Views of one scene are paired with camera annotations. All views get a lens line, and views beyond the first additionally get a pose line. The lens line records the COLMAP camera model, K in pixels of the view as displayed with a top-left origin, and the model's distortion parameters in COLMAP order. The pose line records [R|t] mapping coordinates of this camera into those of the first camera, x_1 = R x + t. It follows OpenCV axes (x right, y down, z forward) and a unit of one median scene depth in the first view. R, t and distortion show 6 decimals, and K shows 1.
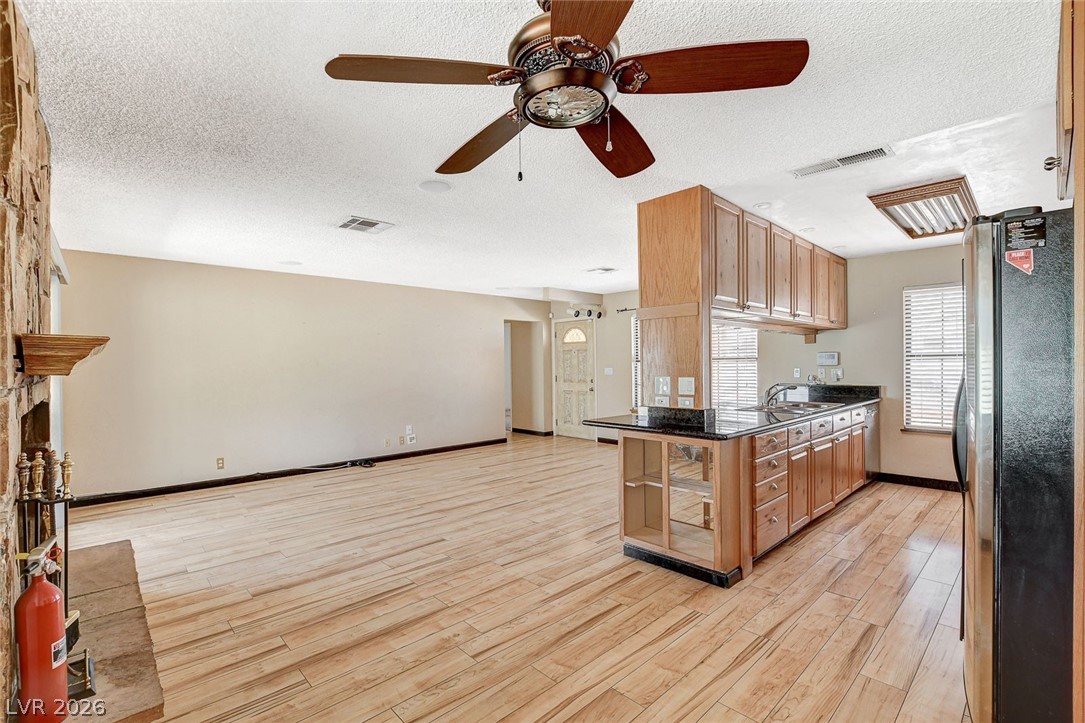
lens RADIAL K [[491.4, 0, 540.7], [0, 491.4, 368.4], [0, 0, 1]] dist [-0.017558, 0.000428]
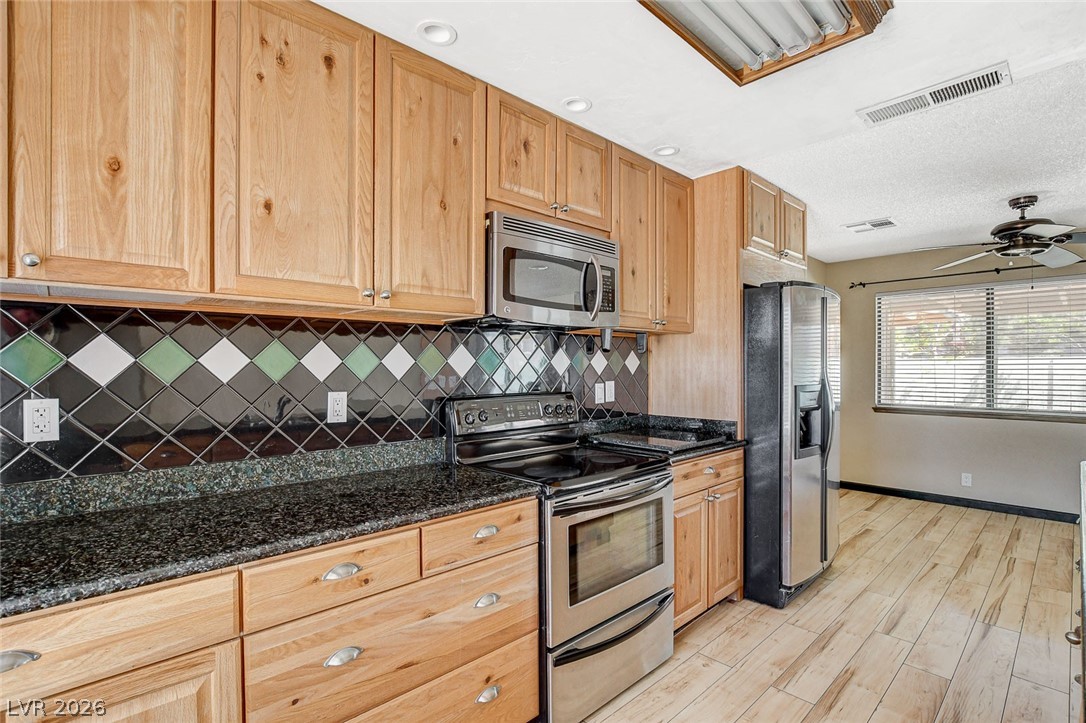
lens RADIAL K [[505.5, 0, 559.9], [0, 505.5, 365.9], [0, 0, 1]] dist [-0.015606, 0.001617]
pose [[-0.999768, 0.015573, -0.014899, 0.893546], [0.015450, 0.999846, 0.008351, -0.023243], [0.015027, 0.008119, -0.999854, 1.316234]]
